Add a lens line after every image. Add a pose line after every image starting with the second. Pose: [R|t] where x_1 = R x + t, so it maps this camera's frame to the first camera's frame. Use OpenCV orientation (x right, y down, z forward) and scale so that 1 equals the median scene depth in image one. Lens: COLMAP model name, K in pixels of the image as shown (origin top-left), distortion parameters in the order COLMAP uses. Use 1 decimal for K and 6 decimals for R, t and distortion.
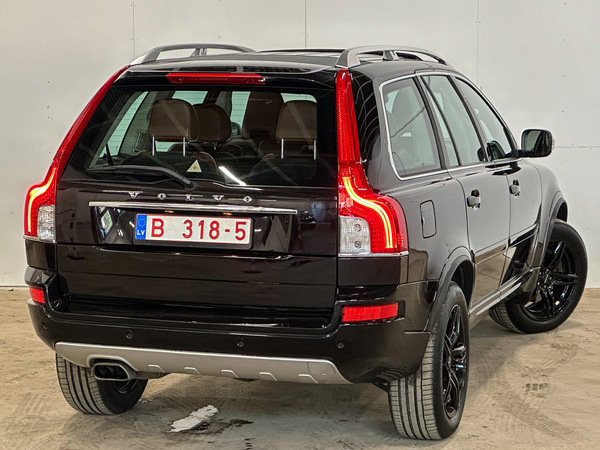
lens RADIAL K [[1692.9, 0, 300.2], [0, 1692.9, 225.7], [0, 0, 1]] dist [-0.137588, 0.000000]
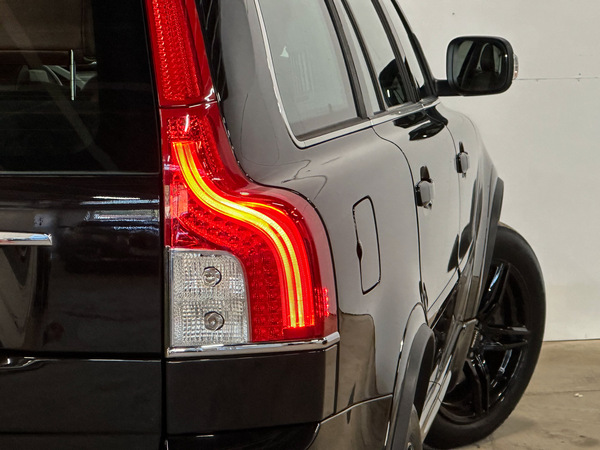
lens RADIAL K [[2400.3, 0, 300.1], [0, 2400.3, 225.7], [0, 0, 1]] dist [-0.631529, 0.000000]
pose [[0.985062, -0.035696, 0.168461, -0.035496], [0.035298, 0.999362, 0.005355, -0.012118], [-0.168545, 0.000671, 0.985694, 0.471575]]
